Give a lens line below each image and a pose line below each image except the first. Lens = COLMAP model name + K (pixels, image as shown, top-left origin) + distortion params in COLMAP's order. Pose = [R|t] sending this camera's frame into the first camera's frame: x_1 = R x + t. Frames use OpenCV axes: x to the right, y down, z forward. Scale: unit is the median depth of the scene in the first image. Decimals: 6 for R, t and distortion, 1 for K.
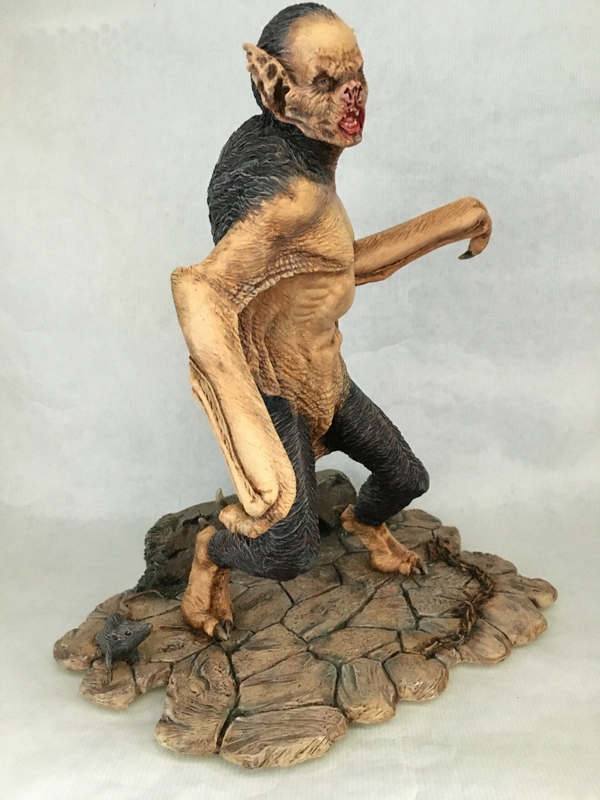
lens RADIAL K [[694.4, 0, 300.0], [0, 694.4, 400.0], [0, 0, 1]] dist [0.083014, -0.137127]
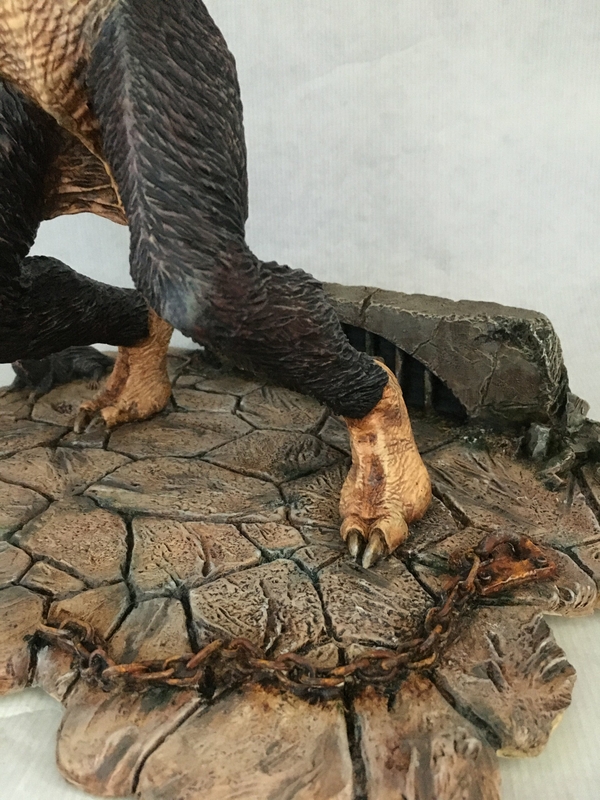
lens RADIAL K [[700.3, 0, 300.0], [0, 700.3, 400.0], [0, 0, 1]] dist [0.073805, -0.130442]
pose [[0.374949, 0.418473, -0.827220, 0.673183], [-0.185836, 0.908135, 0.375174, 0.010098], [0.908228, 0.013056, 0.418272, 1.120391]]
